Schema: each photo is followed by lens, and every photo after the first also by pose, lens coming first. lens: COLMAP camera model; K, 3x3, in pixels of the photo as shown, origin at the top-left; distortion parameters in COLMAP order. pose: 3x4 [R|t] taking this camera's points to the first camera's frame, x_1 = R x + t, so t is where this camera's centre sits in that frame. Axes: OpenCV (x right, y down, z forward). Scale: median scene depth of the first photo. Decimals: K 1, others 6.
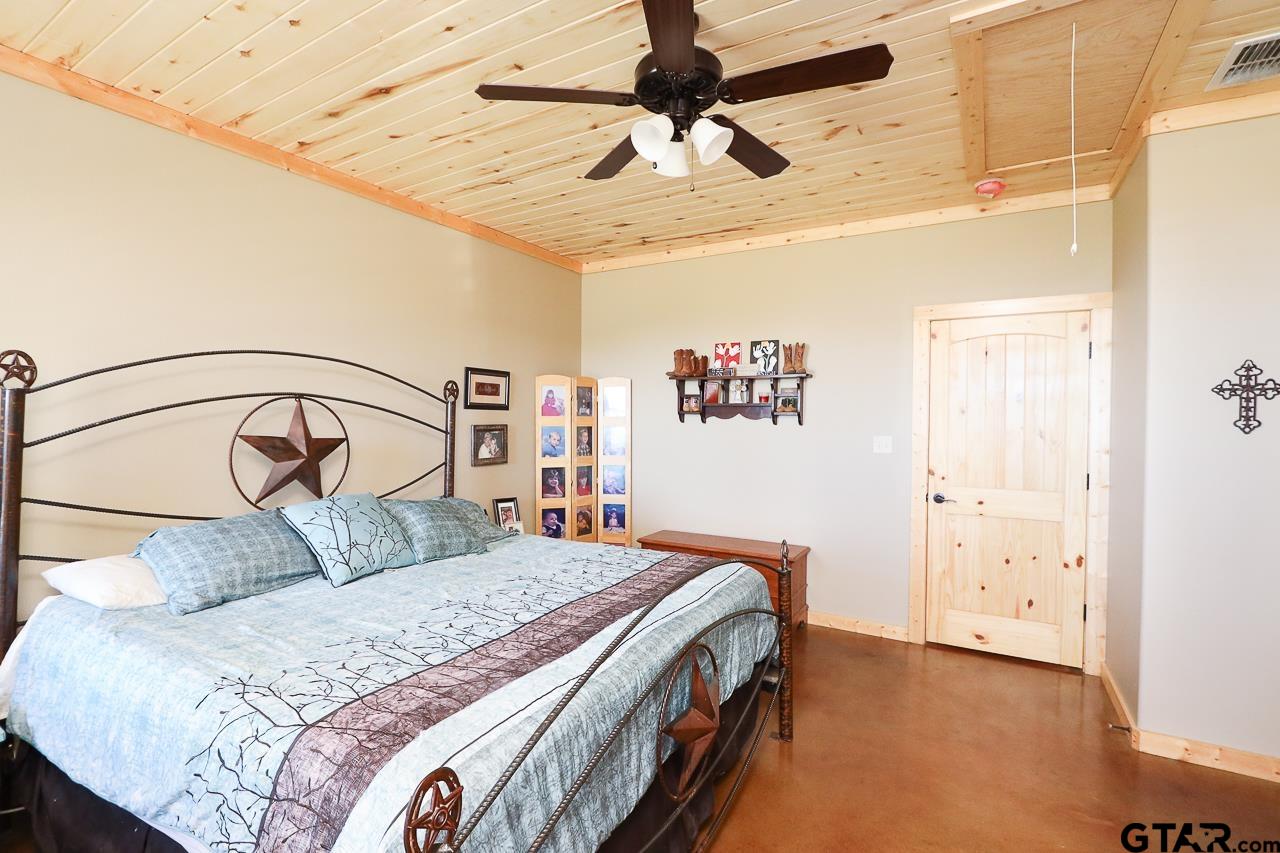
lens RADIAL K [[591.3, 0, 632.7], [0, 591.3, 422.5], [0, 0, 1]] dist [-0.005110, -0.000041]
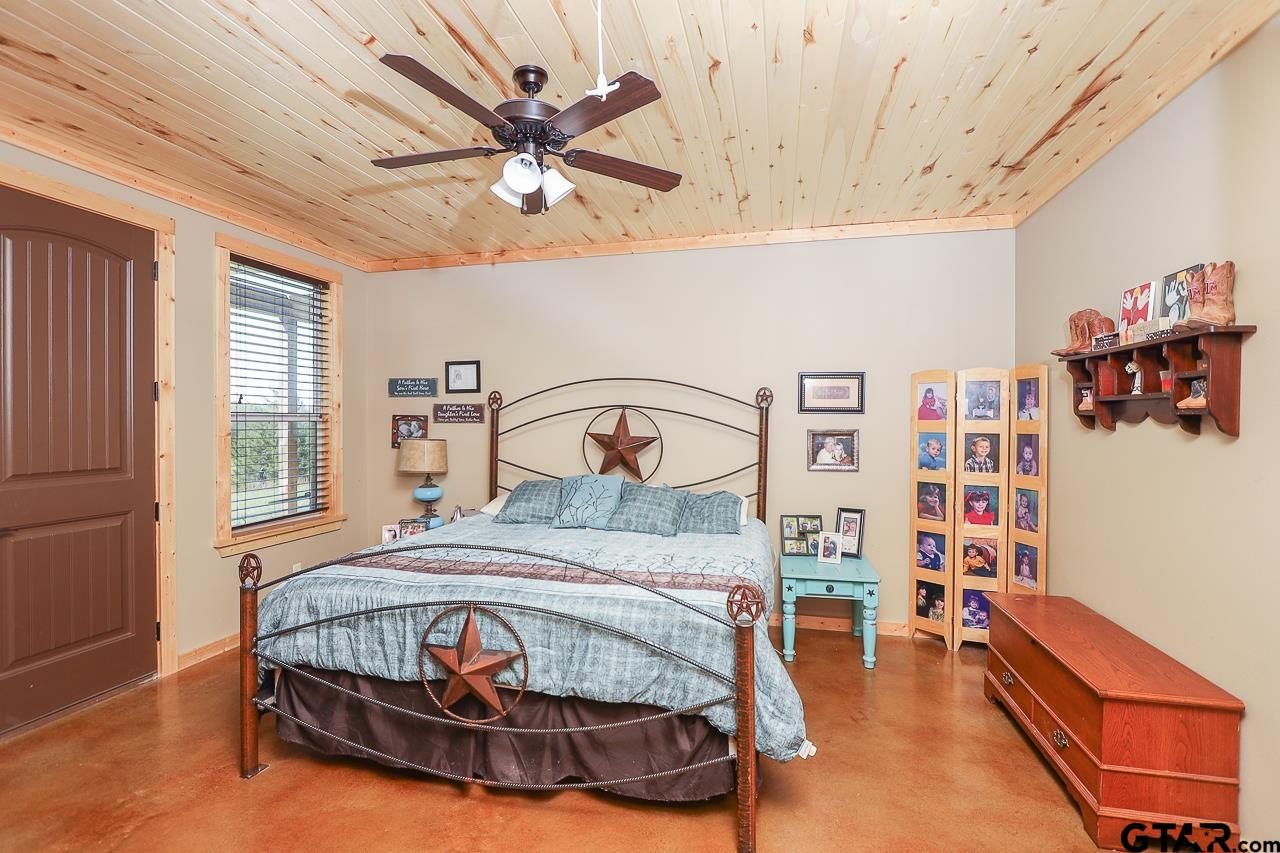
lens RADIAL K [[591.3, 0, 634.5], [0, 591.3, 425.5], [0, 0, 1]] dist [-0.005110, -0.000041]
pose [[0.298468, 0.002314, -0.954417, 0.567699], [-0.008431, 0.999964, -0.000213, 0.000552], [0.954382, 0.008111, 0.298477, 0.392714]]
